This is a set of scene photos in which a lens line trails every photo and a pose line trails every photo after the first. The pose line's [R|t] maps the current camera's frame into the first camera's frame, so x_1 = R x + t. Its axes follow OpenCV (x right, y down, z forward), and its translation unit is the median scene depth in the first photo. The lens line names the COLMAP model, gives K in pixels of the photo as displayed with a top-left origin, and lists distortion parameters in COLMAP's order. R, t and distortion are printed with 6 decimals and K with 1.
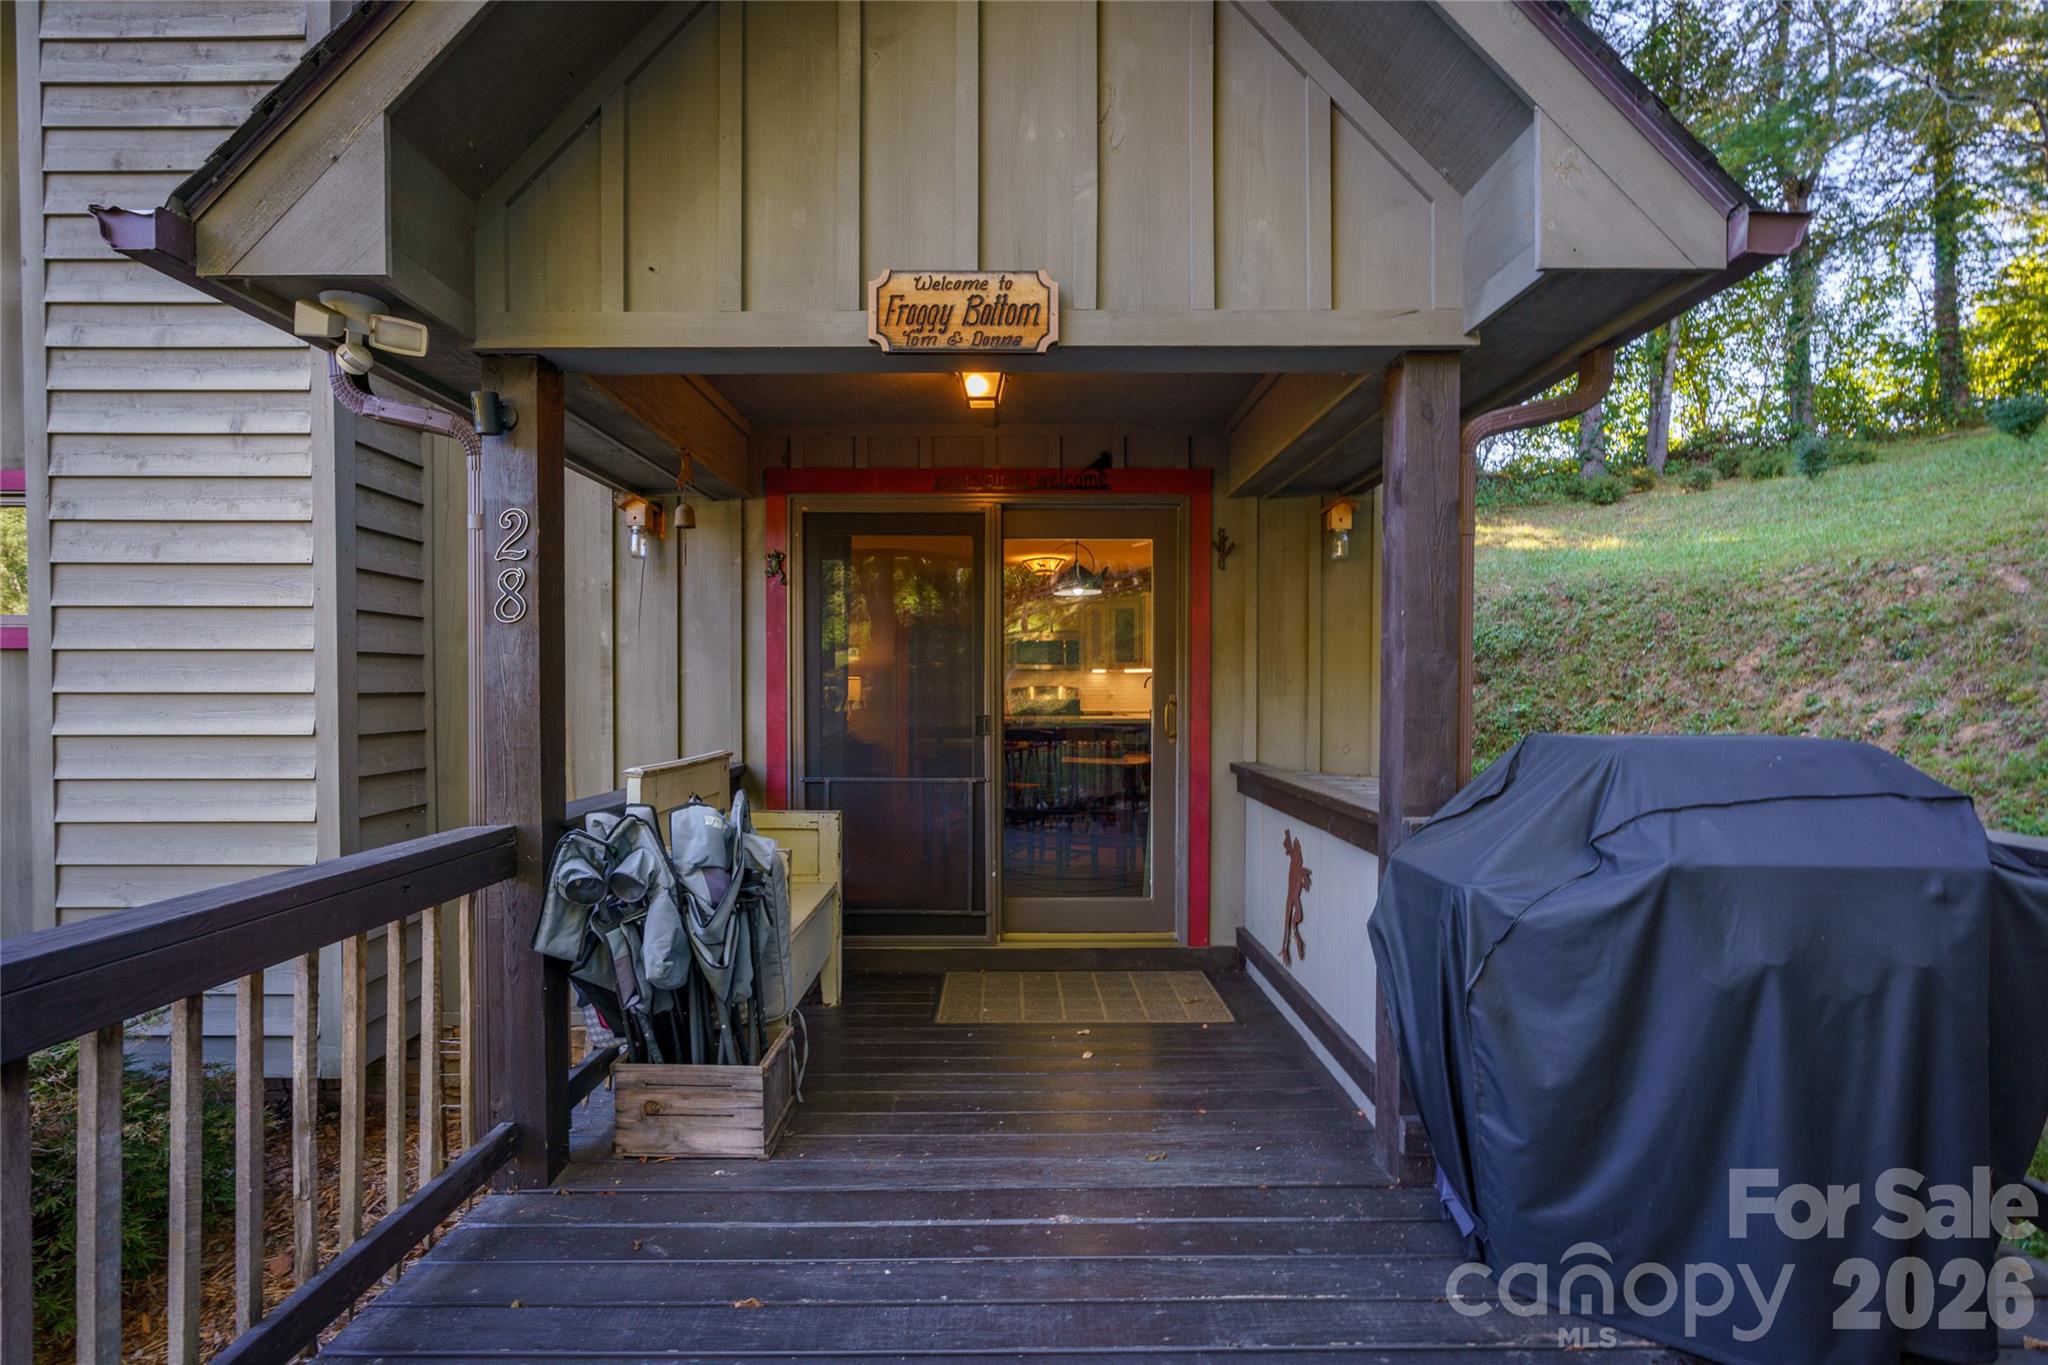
lens RADIAL K [[905.1, 0, 1019.6], [0, 905.1, 693.7], [0, 0, 1]] dist [-0.000926, 0.000673]
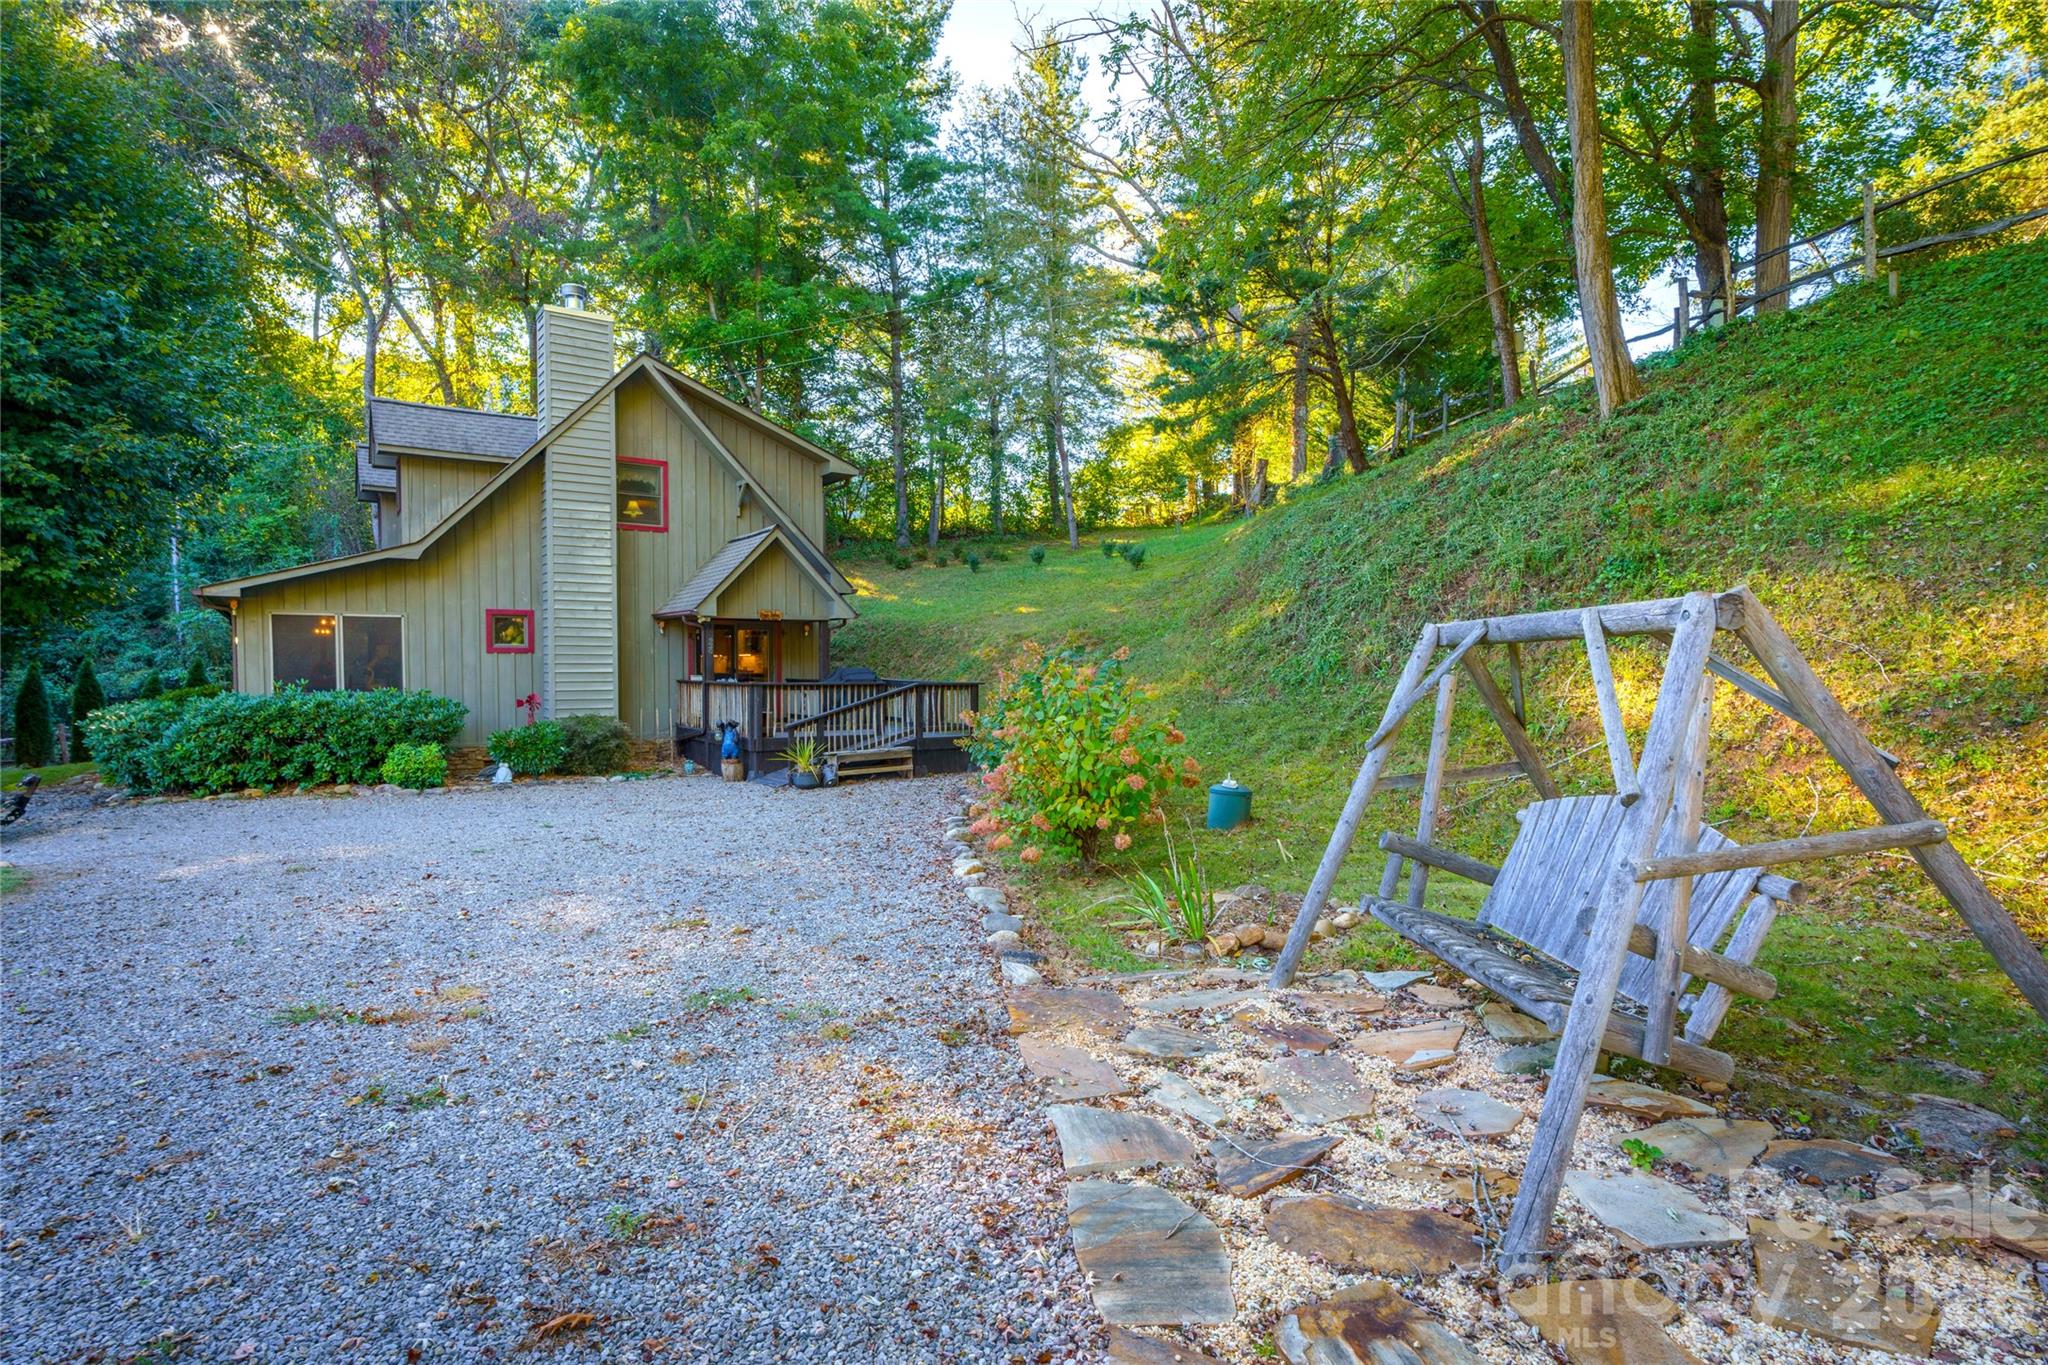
lens RADIAL K [[1014.8, 0, 1022.6], [0, 1014.8, 705.5], [0, 0, 1]] dist [0.001558, 0.000539]
pose [[0.808644, -0.024269, 0.587797, -0.677192], [0.006008, 0.999437, 0.032999, 0.019948], [-0.588267, -0.023153, 0.808335, -1.448259]]
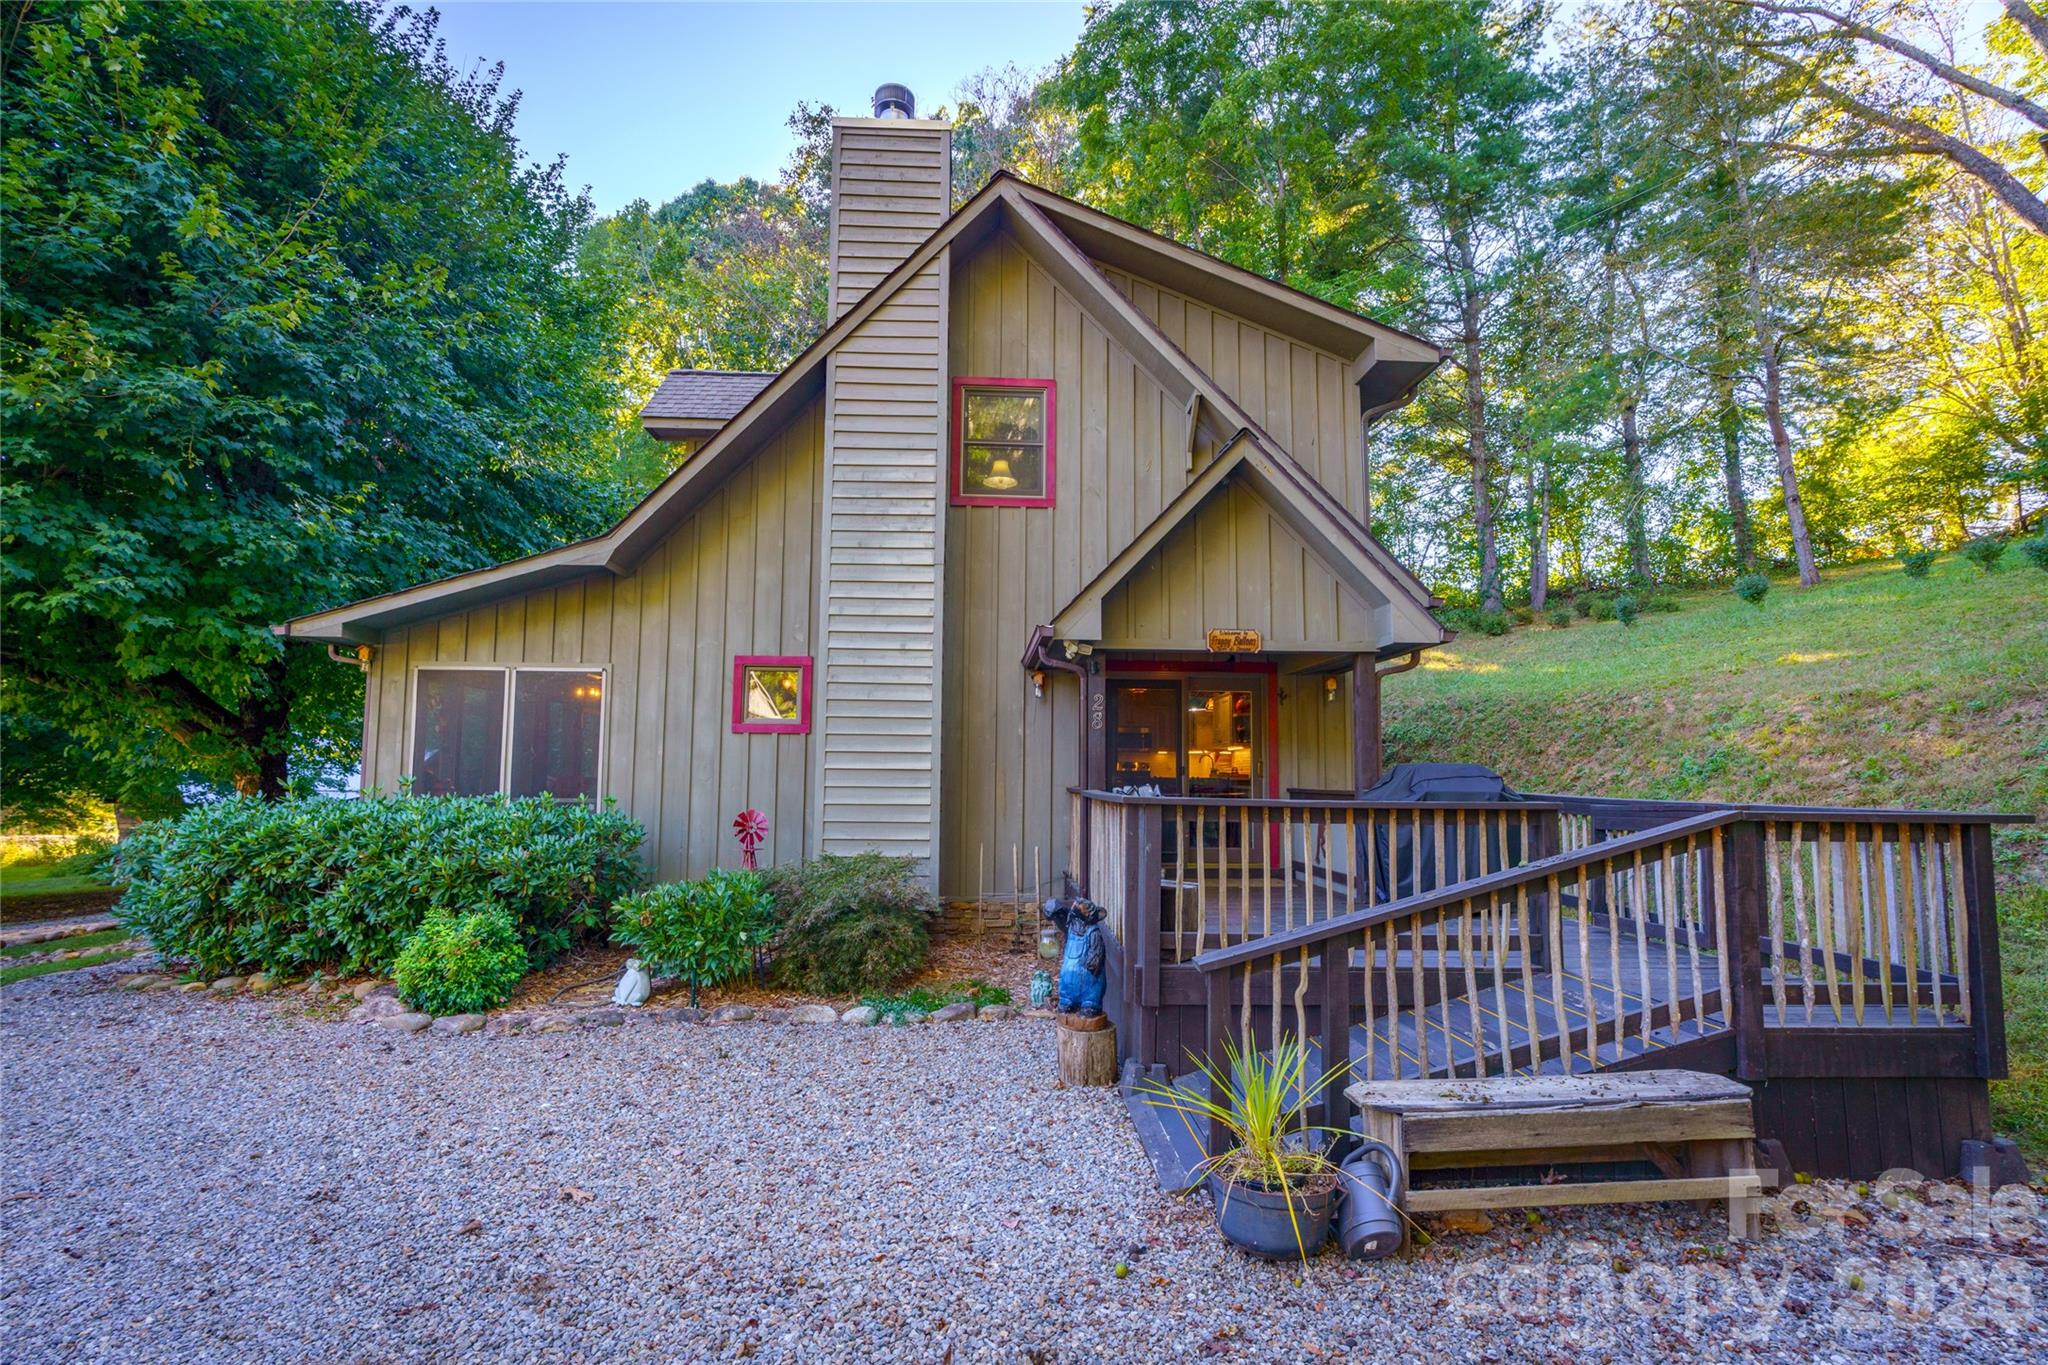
lens RADIAL K [[905.1, 0, 1019.6], [0, 905.1, 693.7], [0, 0, 1]] dist [-0.000926, 0.000673]
pose [[0.998742, 0.011518, 0.048810, -0.222739], [-0.006746, 0.995279, -0.096818, 0.025865], [-0.049695, 0.096367, 0.994105, -0.507837]]
